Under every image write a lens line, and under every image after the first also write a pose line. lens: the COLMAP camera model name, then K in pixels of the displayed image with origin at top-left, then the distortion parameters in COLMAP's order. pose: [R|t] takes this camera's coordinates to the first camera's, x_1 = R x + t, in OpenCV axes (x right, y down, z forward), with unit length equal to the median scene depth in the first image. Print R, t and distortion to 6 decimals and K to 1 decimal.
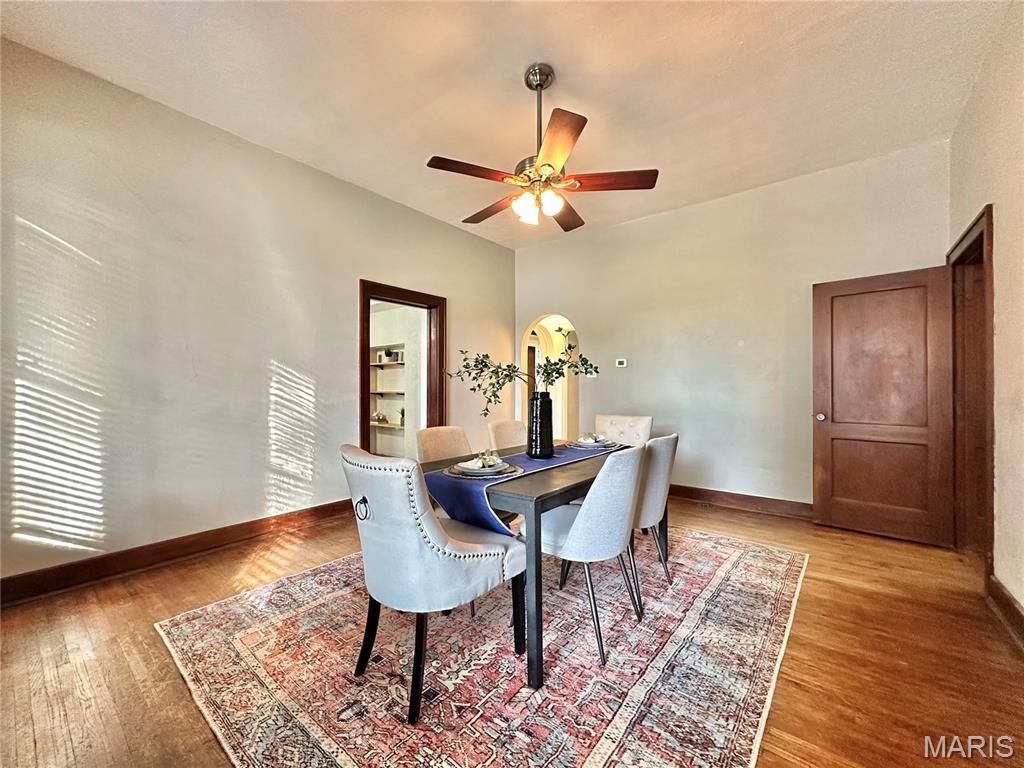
lens RADIAL K [[407.4, 0, 512.0], [0, 407.4, 384.0], [0, 0, 1]] dist [-0.001337, -0.000167]
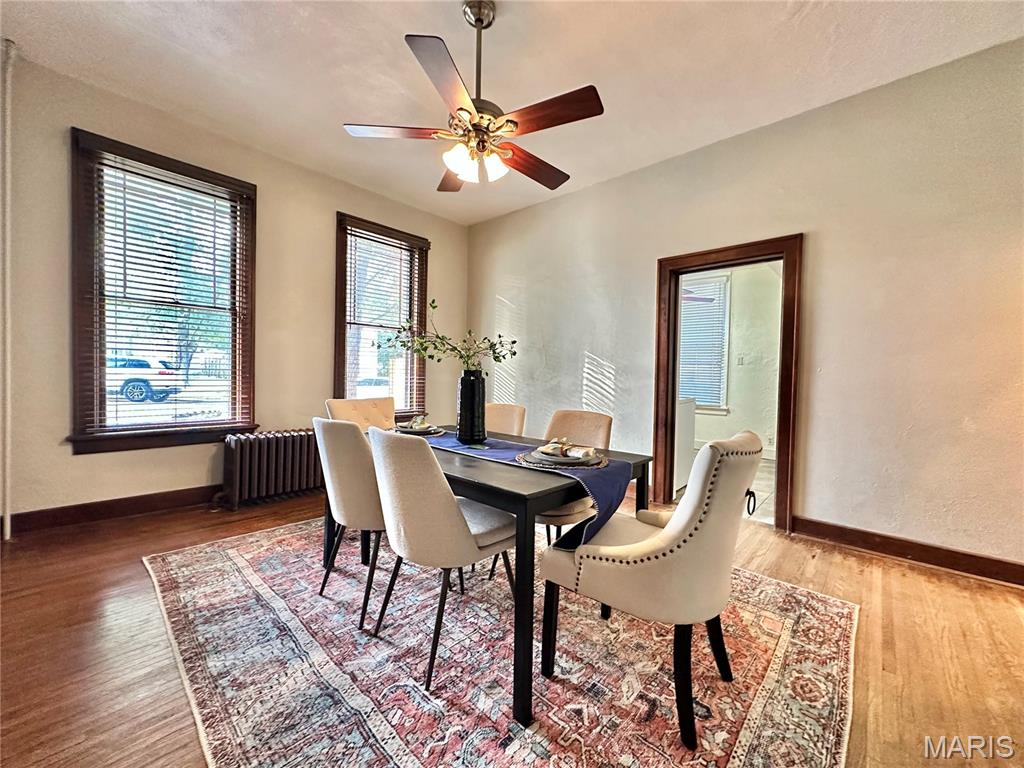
lens RADIAL K [[407.4, 0, 512.0], [0, 407.4, 384.0], [0, 0, 1]] dist [-0.001337, -0.000167]
pose [[-0.063804, 0.019554, -0.997771, 1.256083], [-0.015786, 0.999663, 0.020600, 0.039314], [0.997838, 0.017065, -0.063474, 1.497022]]
